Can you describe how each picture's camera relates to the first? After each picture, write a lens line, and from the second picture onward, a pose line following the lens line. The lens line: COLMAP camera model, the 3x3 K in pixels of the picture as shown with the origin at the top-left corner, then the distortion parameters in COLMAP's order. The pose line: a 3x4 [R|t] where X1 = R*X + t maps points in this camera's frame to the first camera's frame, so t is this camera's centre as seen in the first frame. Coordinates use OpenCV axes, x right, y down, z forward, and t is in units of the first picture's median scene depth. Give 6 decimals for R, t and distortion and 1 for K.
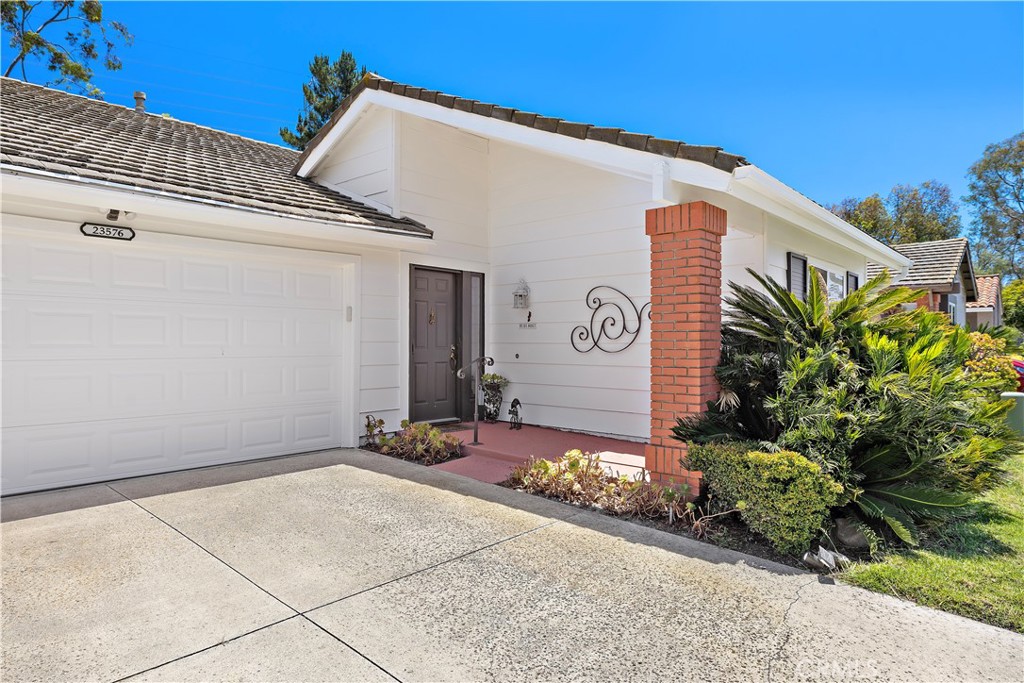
lens RADIAL K [[602.0, 0, 507.2], [0, 602.0, 334.5], [0, 0, 1]] dist [-0.003377, 0.006344]
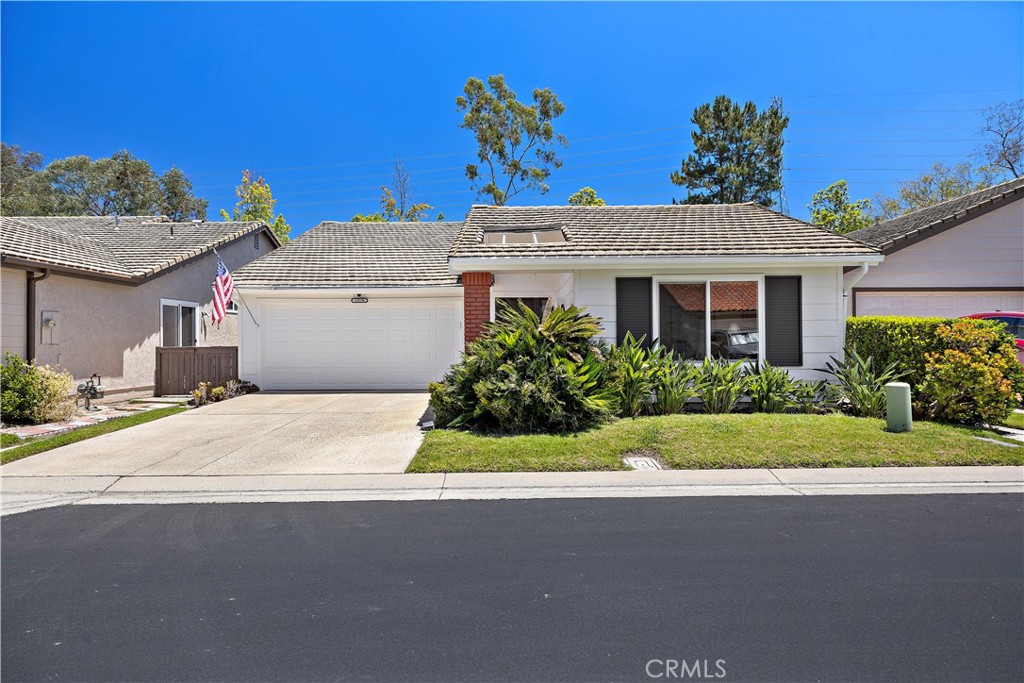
lens RADIAL K [[531.4, 0, 515.5], [0, 531.4, 341.9], [0, 0, 1]] dist [-0.001644, 0.000689]
pose [[0.670857, -0.004146, -0.741575, 1.217409], [0.017491, 0.999795, 0.010234, 0.007932], [0.741381, -0.019836, 0.670792, -0.095823]]
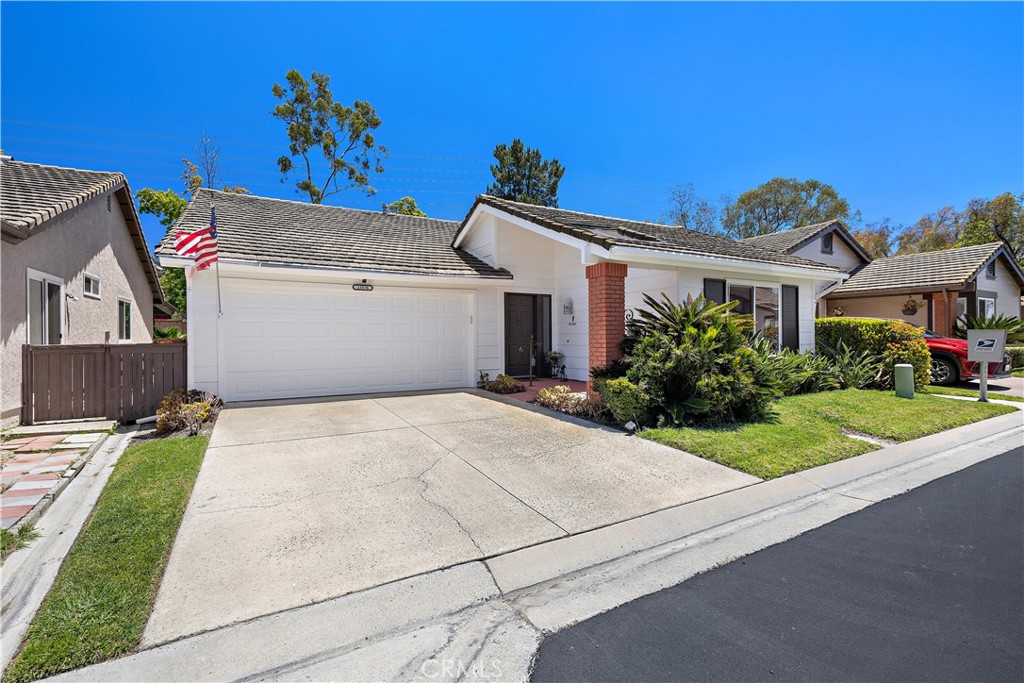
lens RADIAL K [[460.6, 0, 509.8], [0, 460.6, 335.6], [0, 0, 1]] dist [-0.001388, 0.000839]
pose [[0.949222, -0.009762, -0.314455, 0.329382], [0.012696, 0.999893, 0.007282, 0.008805], [0.314350, -0.010905, 0.949244, -0.392751]]
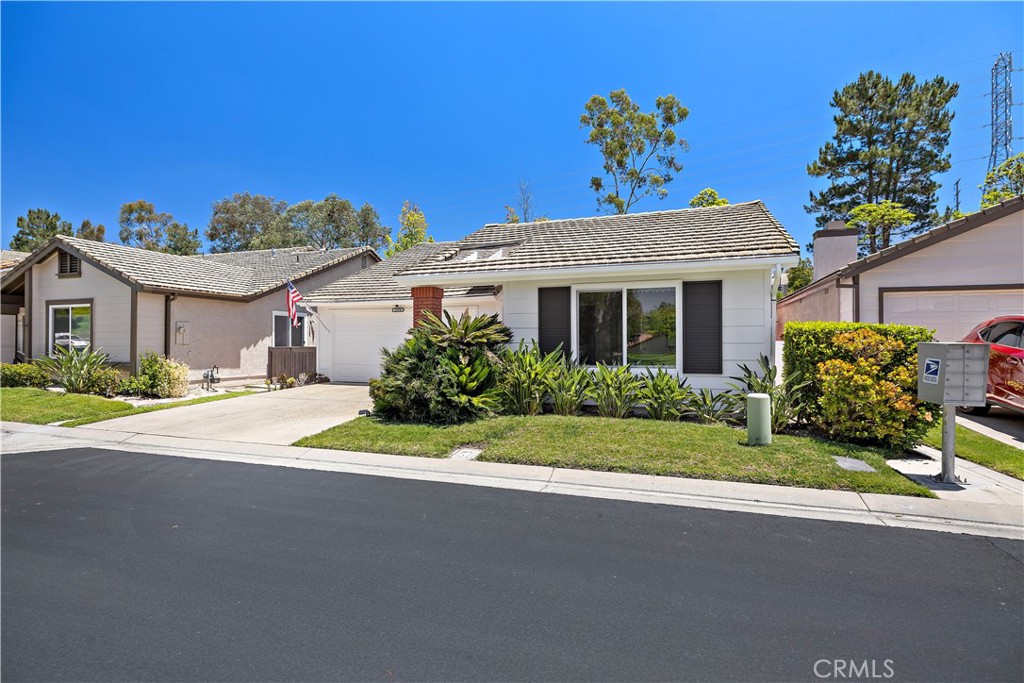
lens RADIAL K [[502.9, 0, 515.1], [0, 502.9, 342.4], [0, 0, 1]] dist [-0.000375, 0.002249]
pose [[0.382205, -0.002085, -0.924075, 1.624390], [0.011795, 0.999927, 0.002622, 0.009496], [0.924002, -0.011901, 0.382202, 0.378081]]
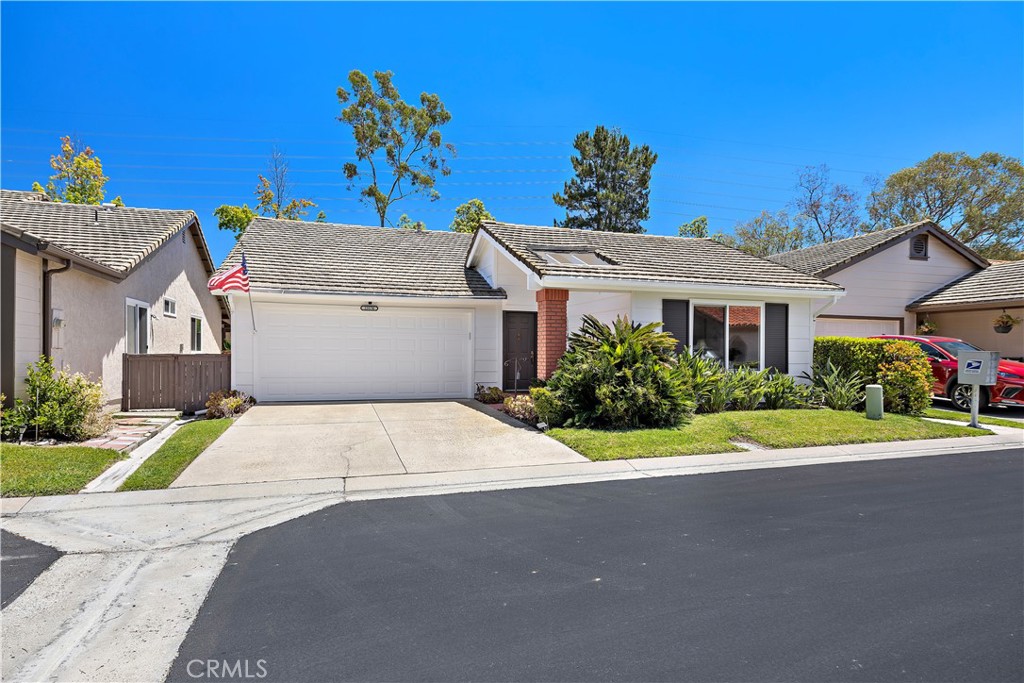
lens RADIAL K [[560.2, 0, 515.8], [0, 560.2, 357.9], [0, 0, 1]] dist [-0.000418, -0.001464]
pose [[0.868143, 0.006524, -0.496272, 0.863353], [0.002181, 0.999854, 0.016959, 0.009831], [0.496310, -0.015805, 0.868002, -0.647606]]
